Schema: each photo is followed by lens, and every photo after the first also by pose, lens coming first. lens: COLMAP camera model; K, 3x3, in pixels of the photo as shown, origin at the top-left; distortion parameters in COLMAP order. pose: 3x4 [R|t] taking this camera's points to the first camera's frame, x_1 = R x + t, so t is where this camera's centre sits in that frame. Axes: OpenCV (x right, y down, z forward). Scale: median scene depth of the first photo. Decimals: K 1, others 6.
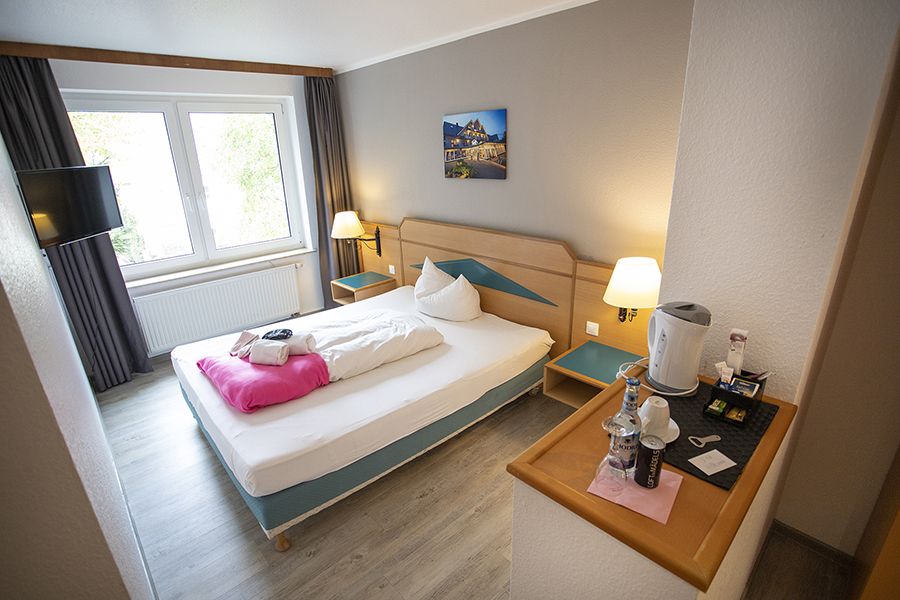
lens RADIAL K [[434.9, 0, 442.8], [0, 434.9, 301.8], [0, 0, 1]] dist [-0.054747, 0.001239]
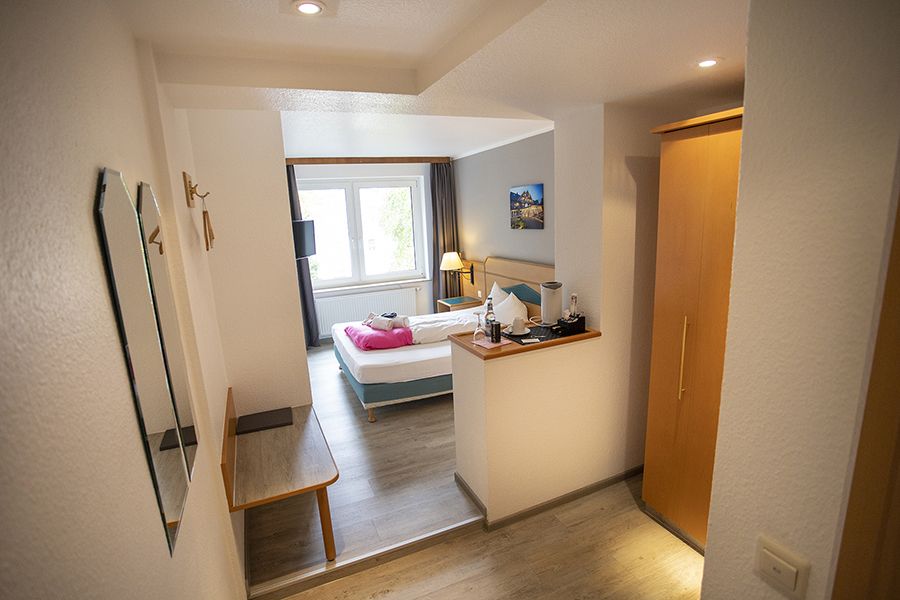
lens RADIAL K [[434.9, 0, 442.8], [0, 434.9, 301.8], [0, 0, 1]] dist [-0.054747, 0.001239]
pose [[0.942678, 0.055340, -0.329082, 0.299379], [-0.096668, 0.989156, -0.110569, 0.149493], [0.319395, 0.136043, 0.937806, -0.435776]]
